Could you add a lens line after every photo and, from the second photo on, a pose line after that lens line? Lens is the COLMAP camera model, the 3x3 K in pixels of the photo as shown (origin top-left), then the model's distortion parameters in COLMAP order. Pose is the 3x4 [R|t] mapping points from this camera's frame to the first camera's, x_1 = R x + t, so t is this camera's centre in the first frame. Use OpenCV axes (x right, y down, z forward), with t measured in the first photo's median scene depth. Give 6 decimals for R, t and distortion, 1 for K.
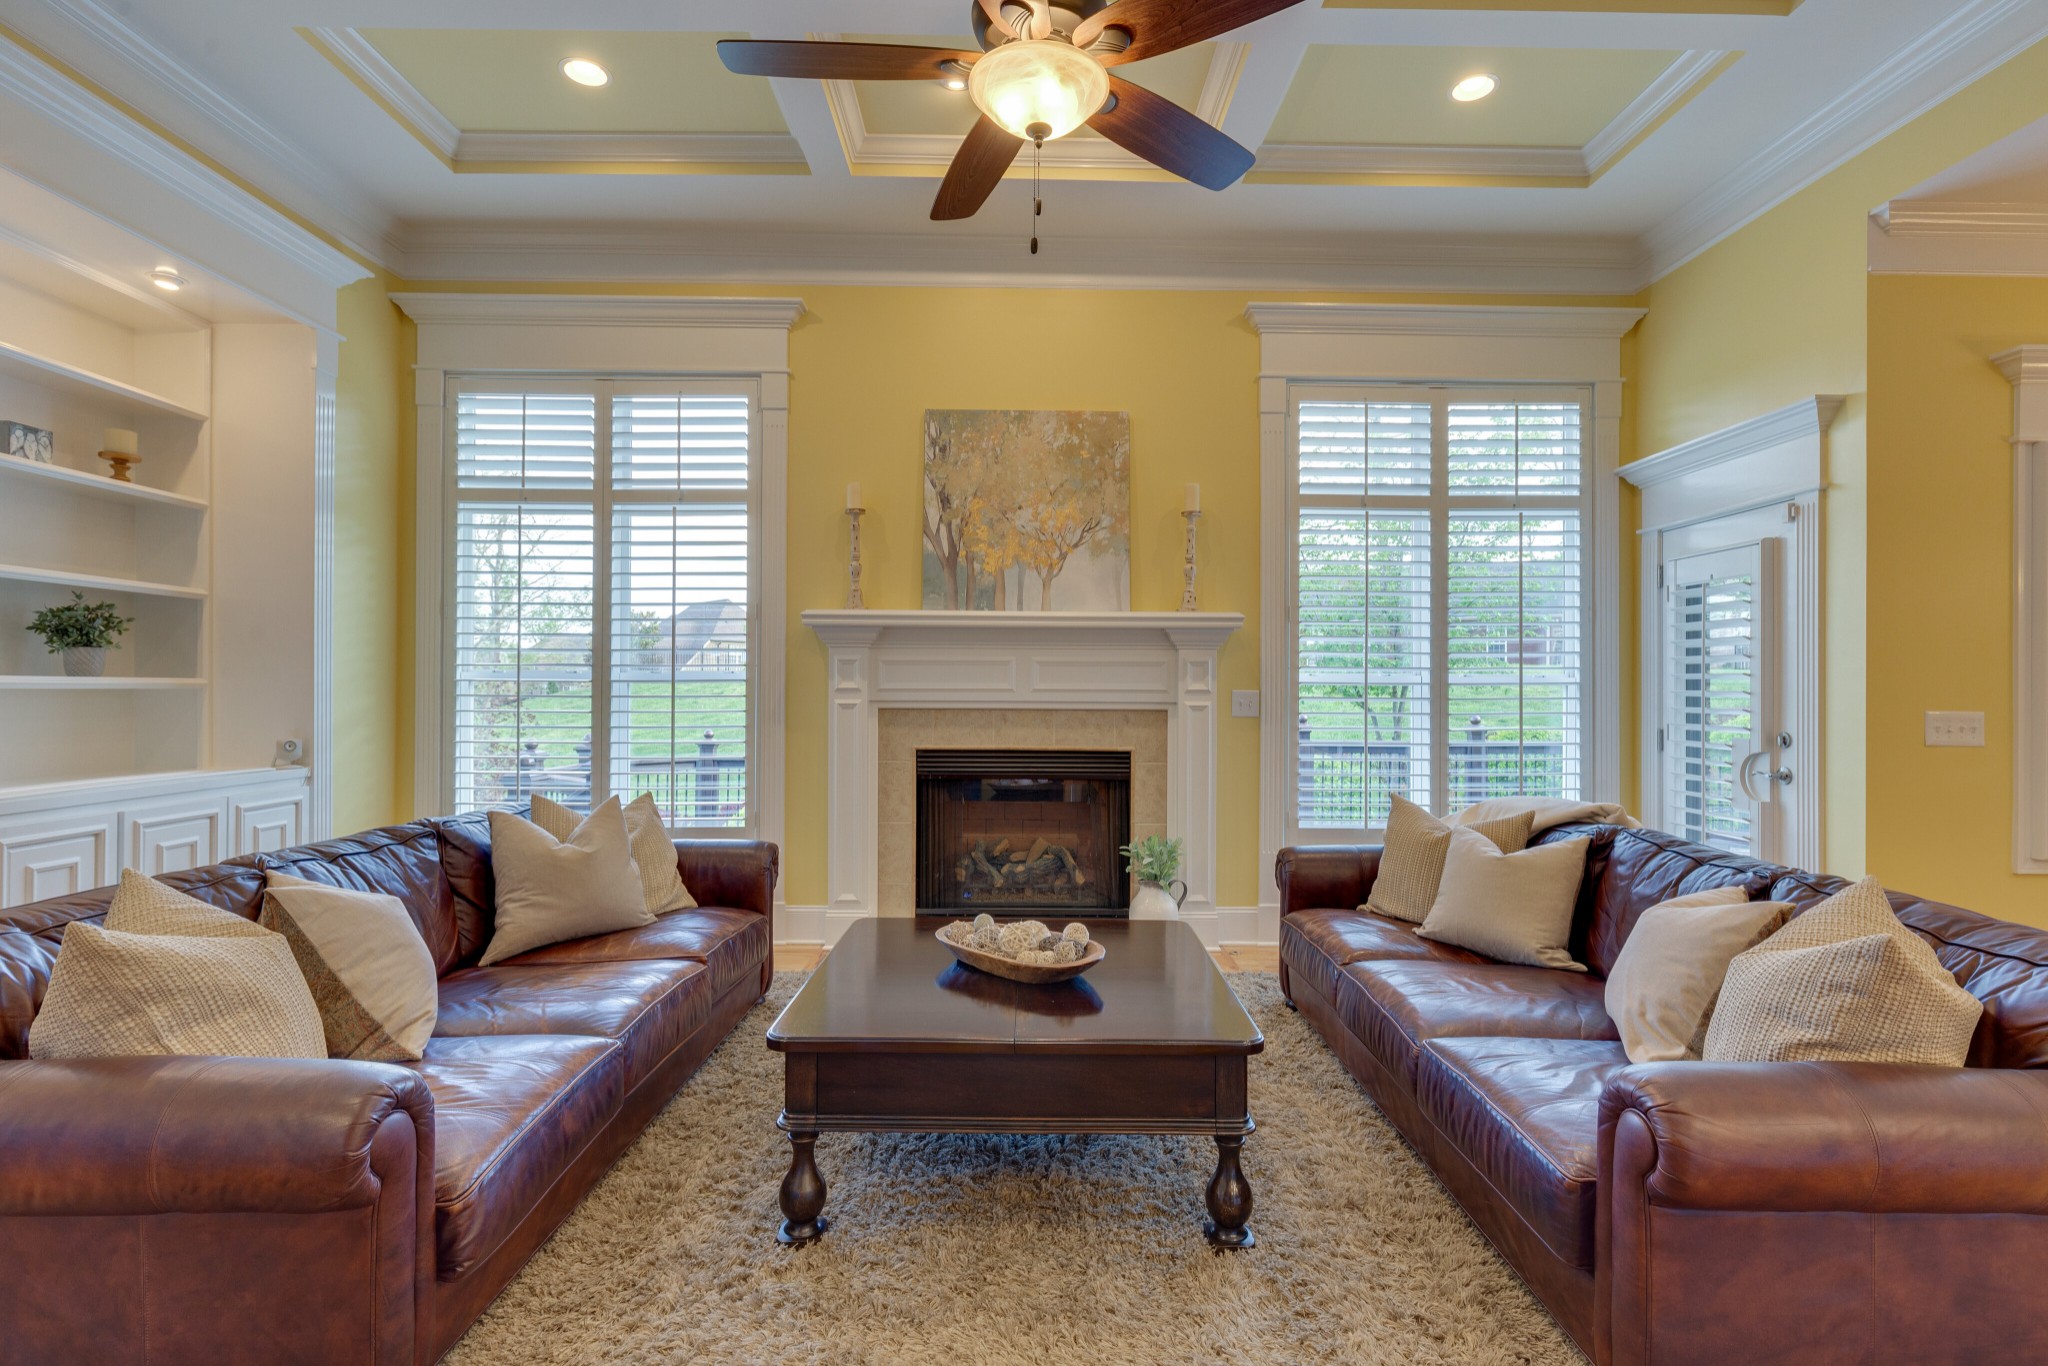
lens RADIAL K [[930.7, 0, 1031.6], [0, 930.7, 700.2], [0, 0, 1]] dist [-0.003837, -0.001433]
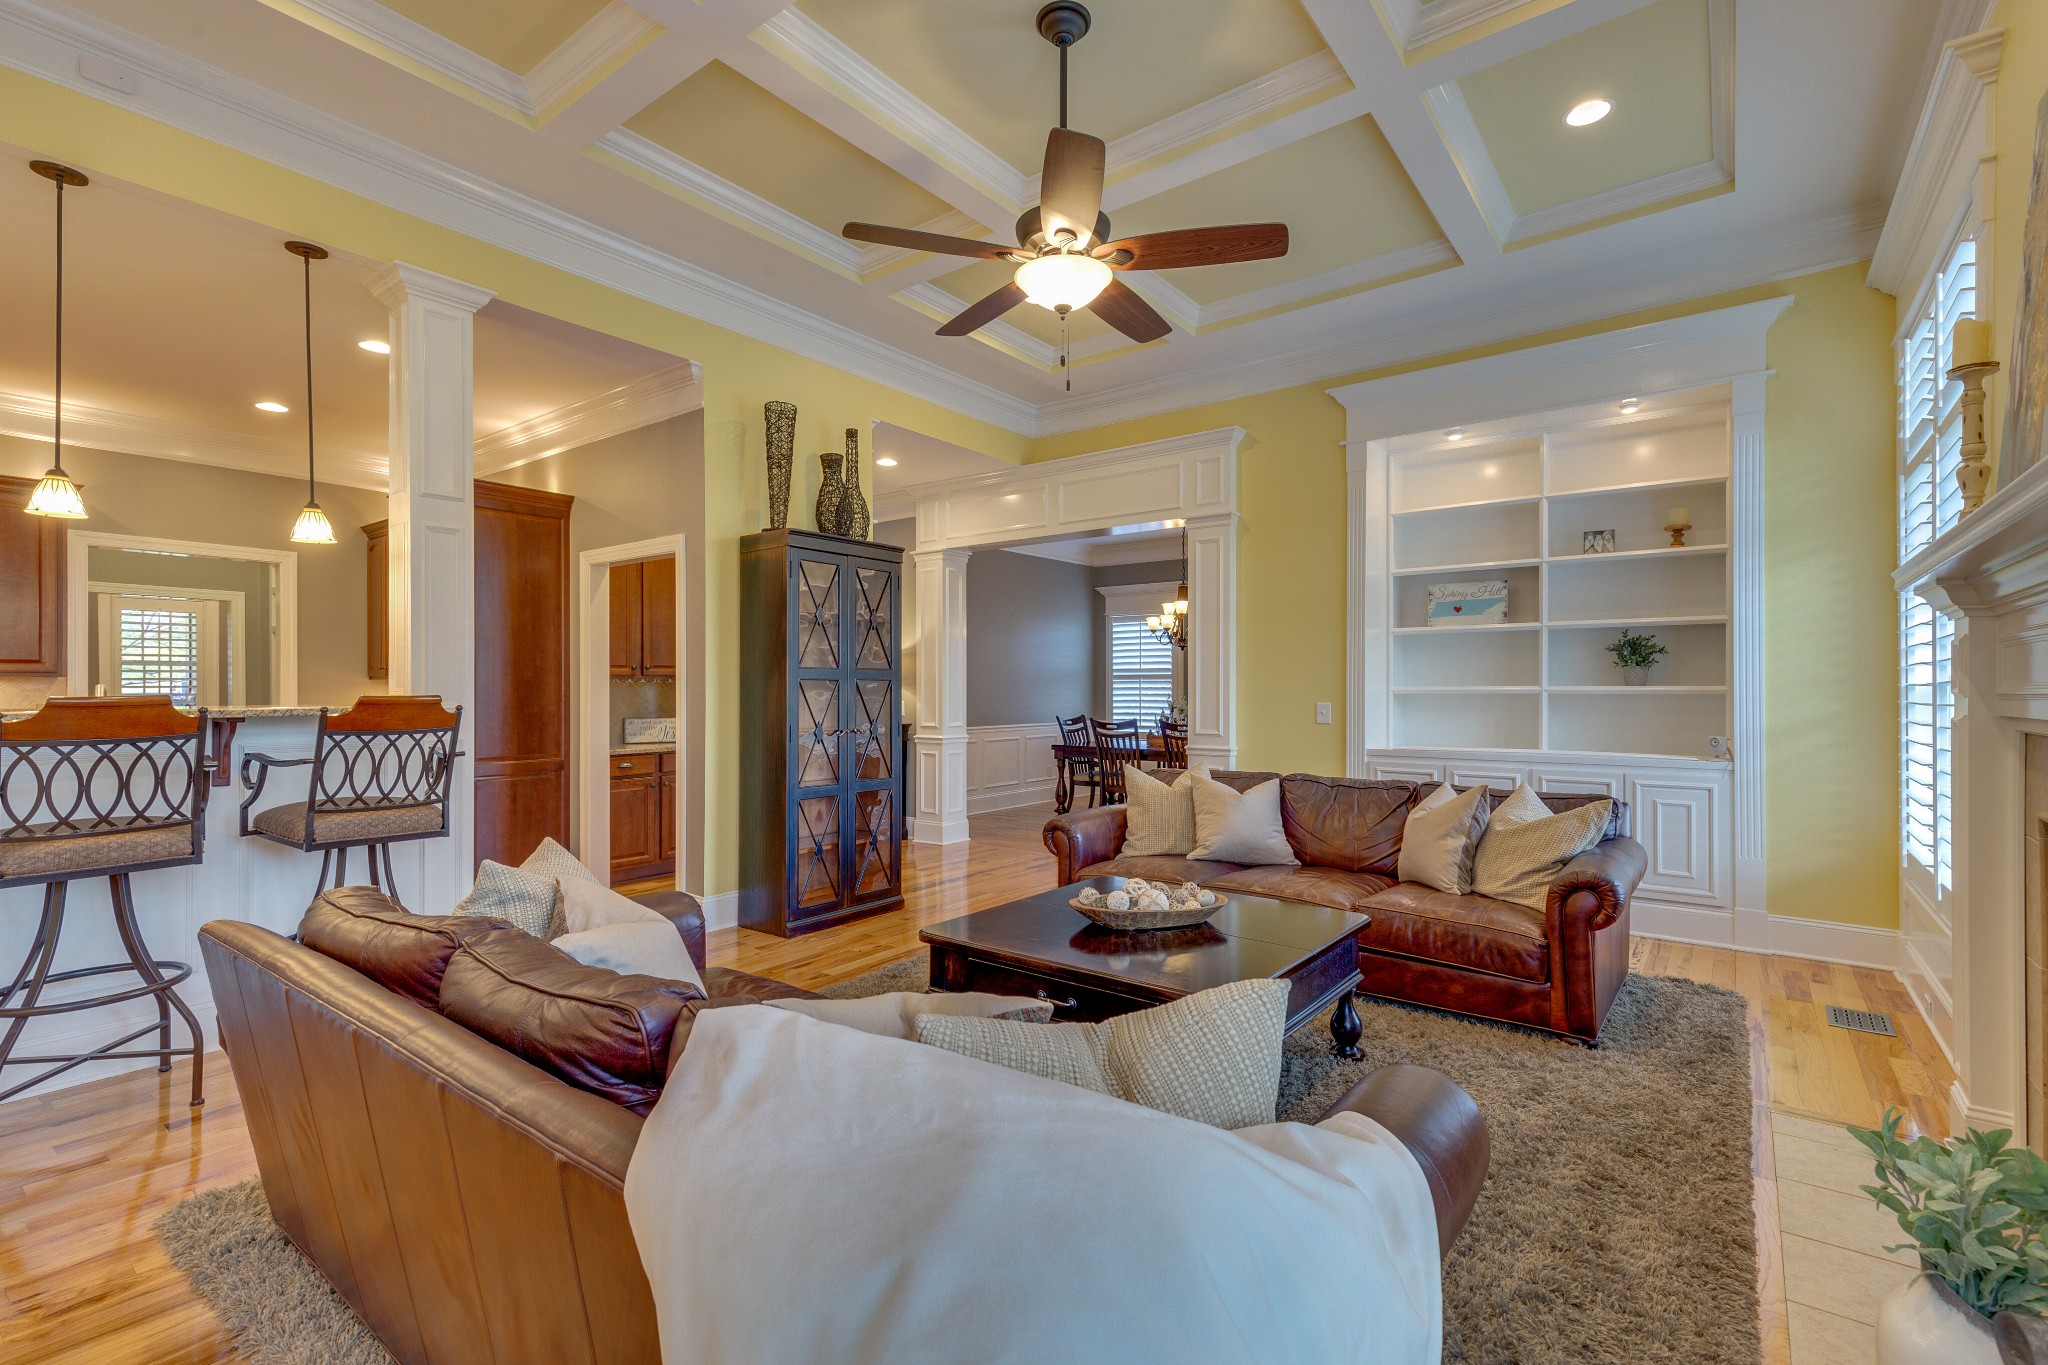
lens RADIAL K [[930.7, 0, 1019.6], [0, 930.7, 692.4], [0, 0, 1]] dist [-0.003837, -0.001433]
pose [[-0.625149, 0.005430, -0.780487, 0.601591], [0.002603, 0.999985, 0.004873, -0.019742], [0.780501, 0.001015, -0.625153, 0.892687]]
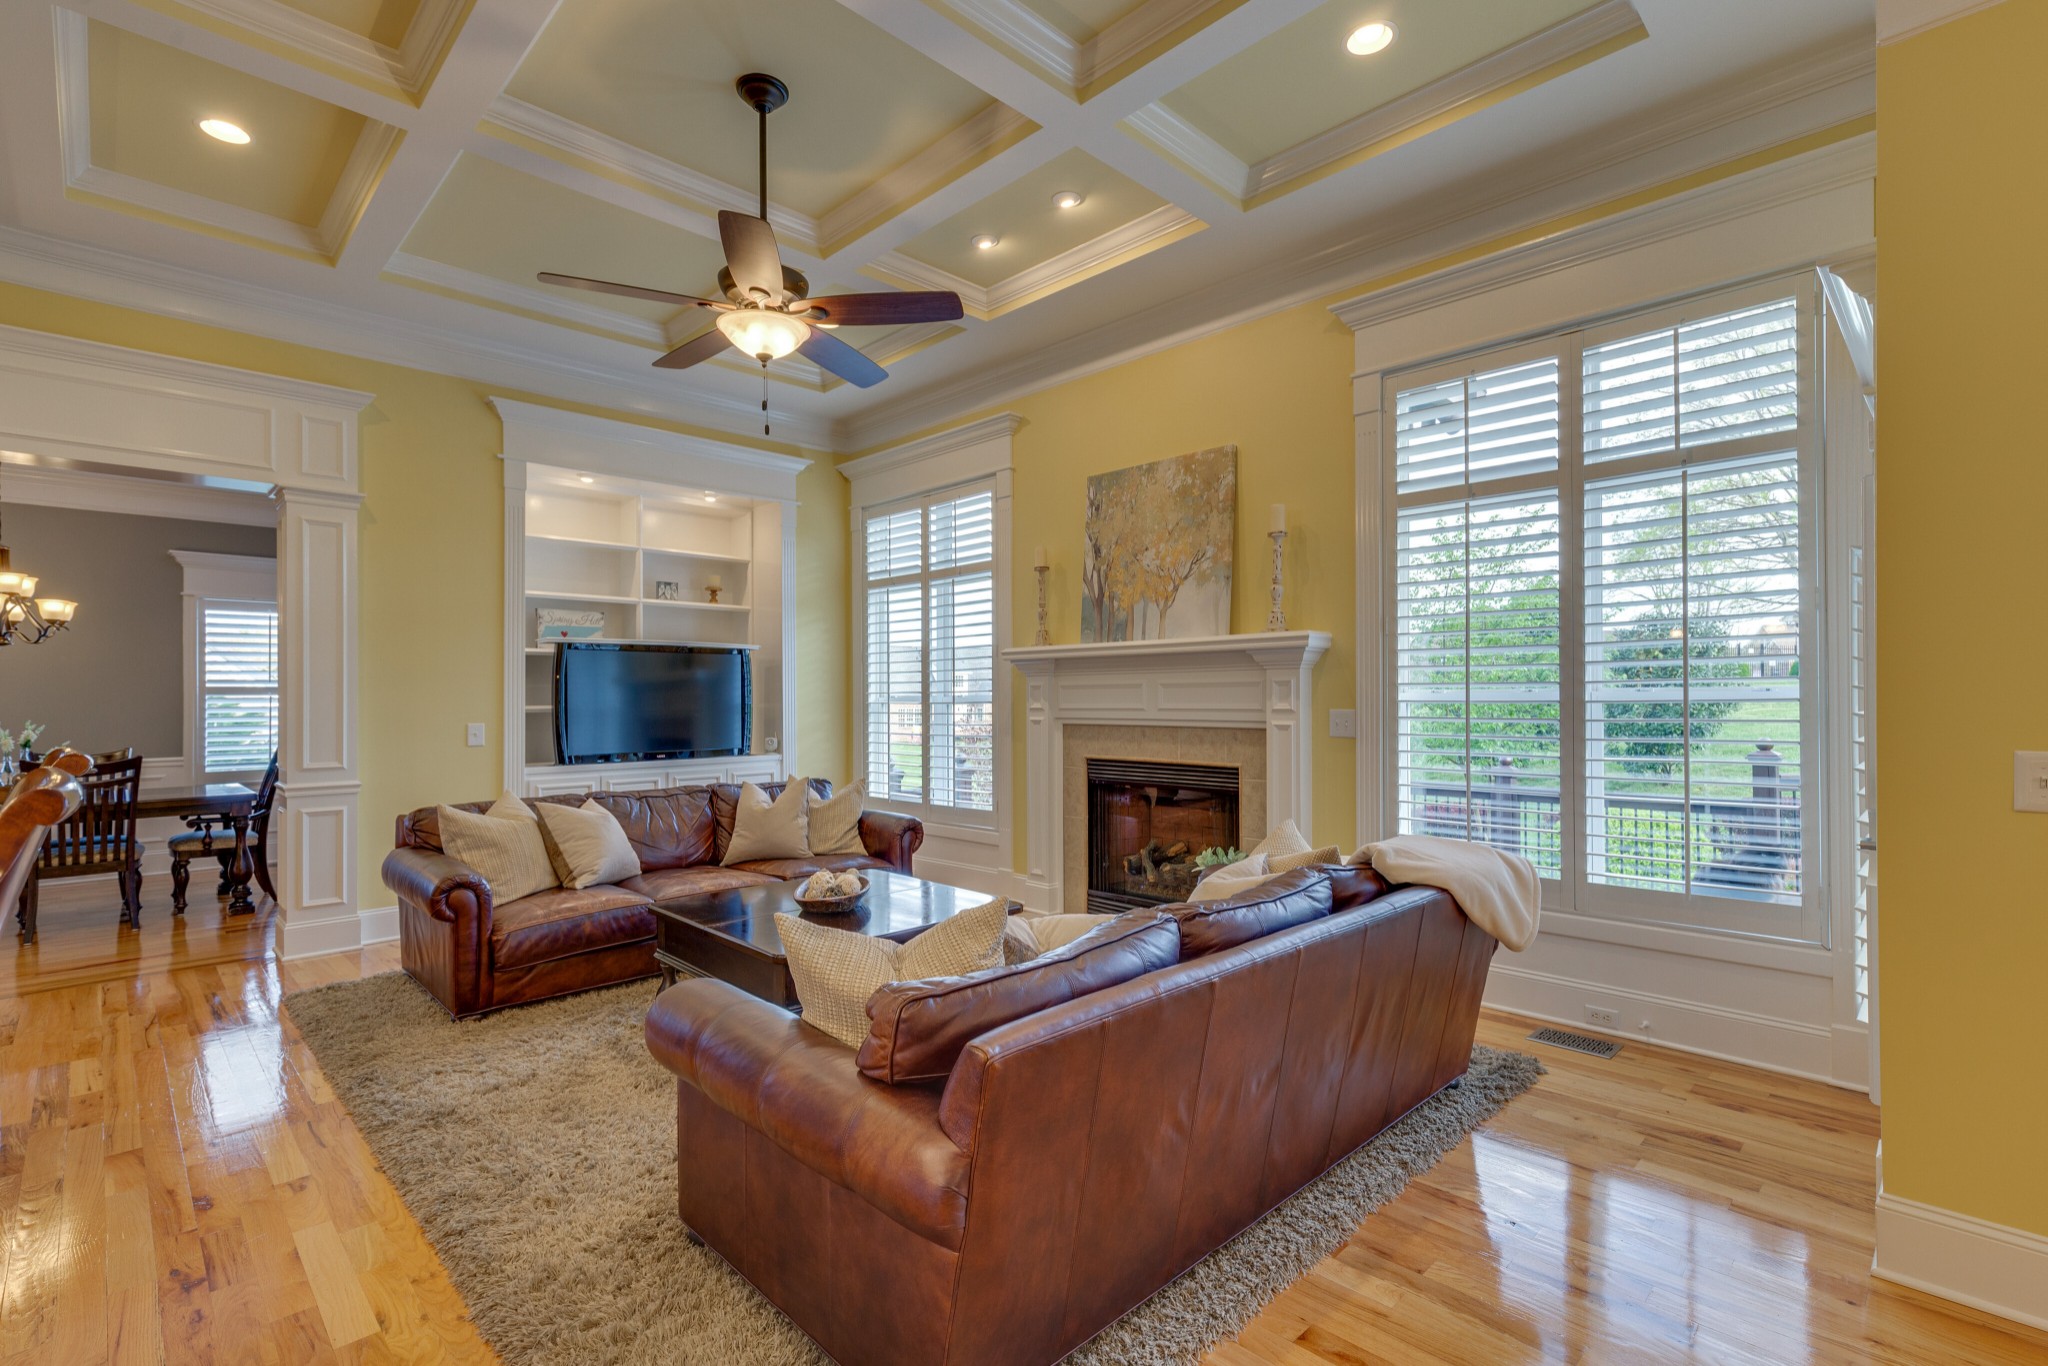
lens RADIAL K [[930.7, 0, 1023.3], [0, 930.7, 703.4], [0, 0, 1]] dist [-0.003837, -0.001433]
pose [[0.689011, -0.004571, -0.724736, 0.704611], [0.006453, 0.999979, -0.000172, -0.018848], [0.724722, -0.004558, 0.689026, 0.104590]]
